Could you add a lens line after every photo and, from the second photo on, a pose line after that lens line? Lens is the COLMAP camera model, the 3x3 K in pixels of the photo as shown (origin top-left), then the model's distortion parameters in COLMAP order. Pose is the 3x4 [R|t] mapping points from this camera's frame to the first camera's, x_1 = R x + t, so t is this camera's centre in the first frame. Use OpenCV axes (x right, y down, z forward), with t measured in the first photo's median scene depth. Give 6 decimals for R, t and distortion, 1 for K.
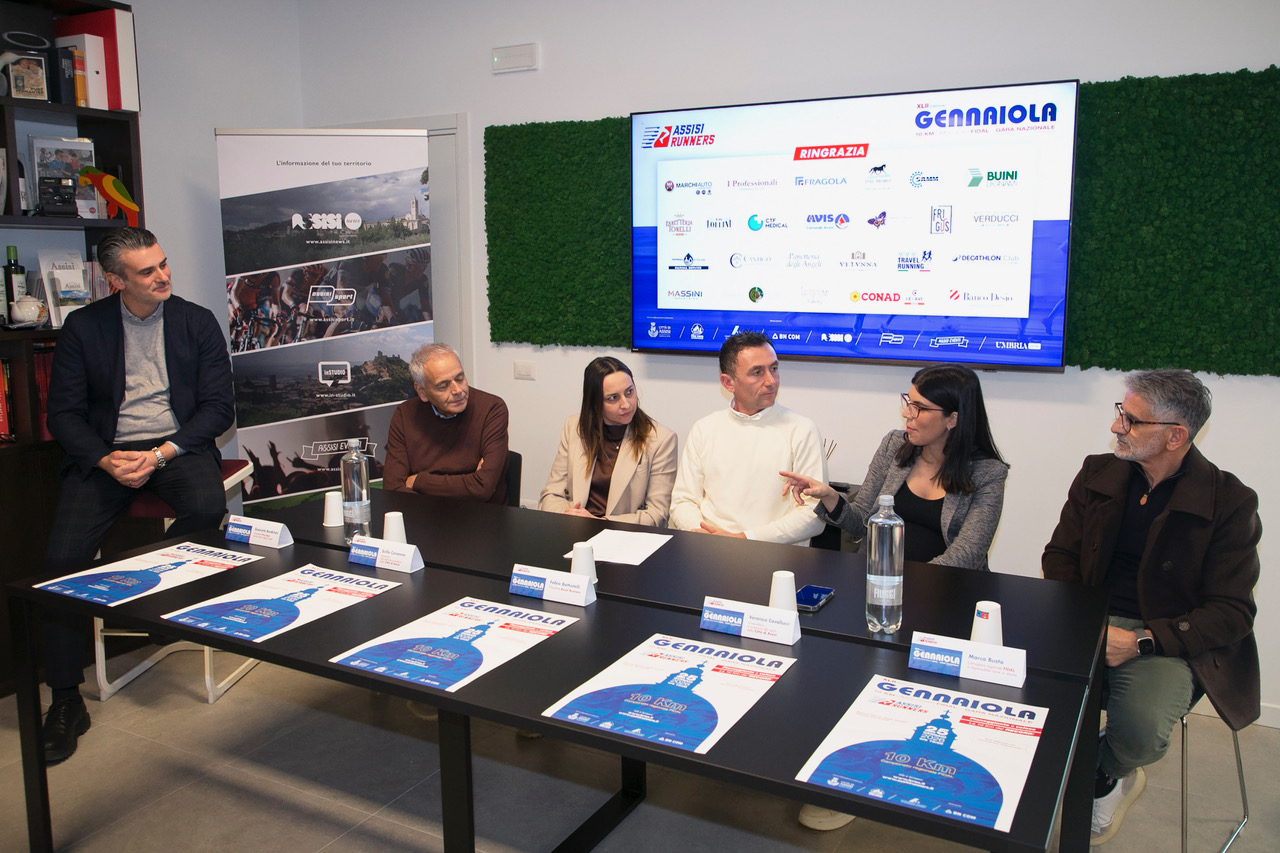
lens RADIAL K [[1064.3, 0, 664.0], [0, 1064.3, 404.3], [0, 0, 1]] dist [-0.043612, 0.027912]
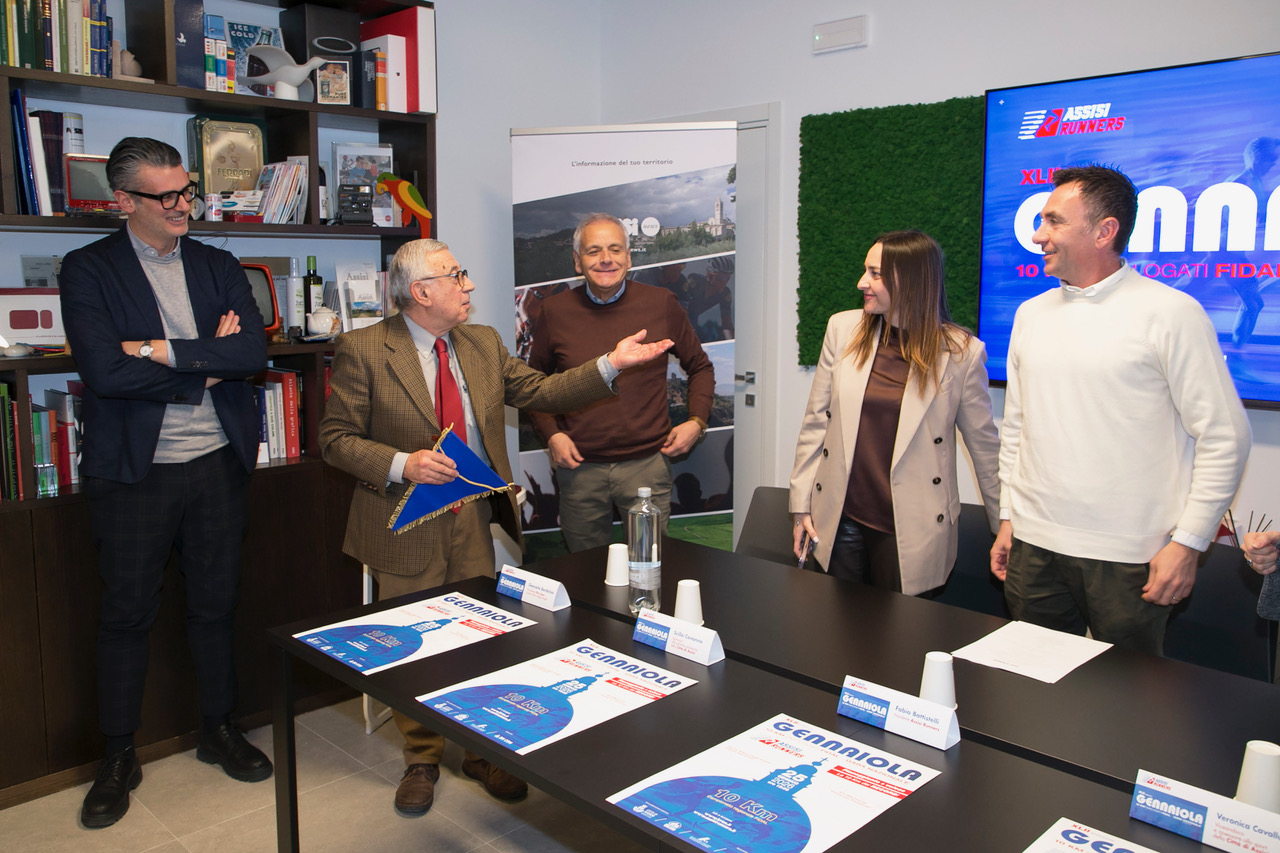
lens RADIAL K [[1064.3, 0, 588.0], [0, 1064.3, 399.7], [0, 0, 1]] dist [-0.043612, 0.027912]
pose [[0.945130, 0.037378, -0.324550, -0.047037], [-0.041225, 0.999137, -0.004983, -0.020541], [0.324083, 0.018089, 0.945856, 0.137809]]
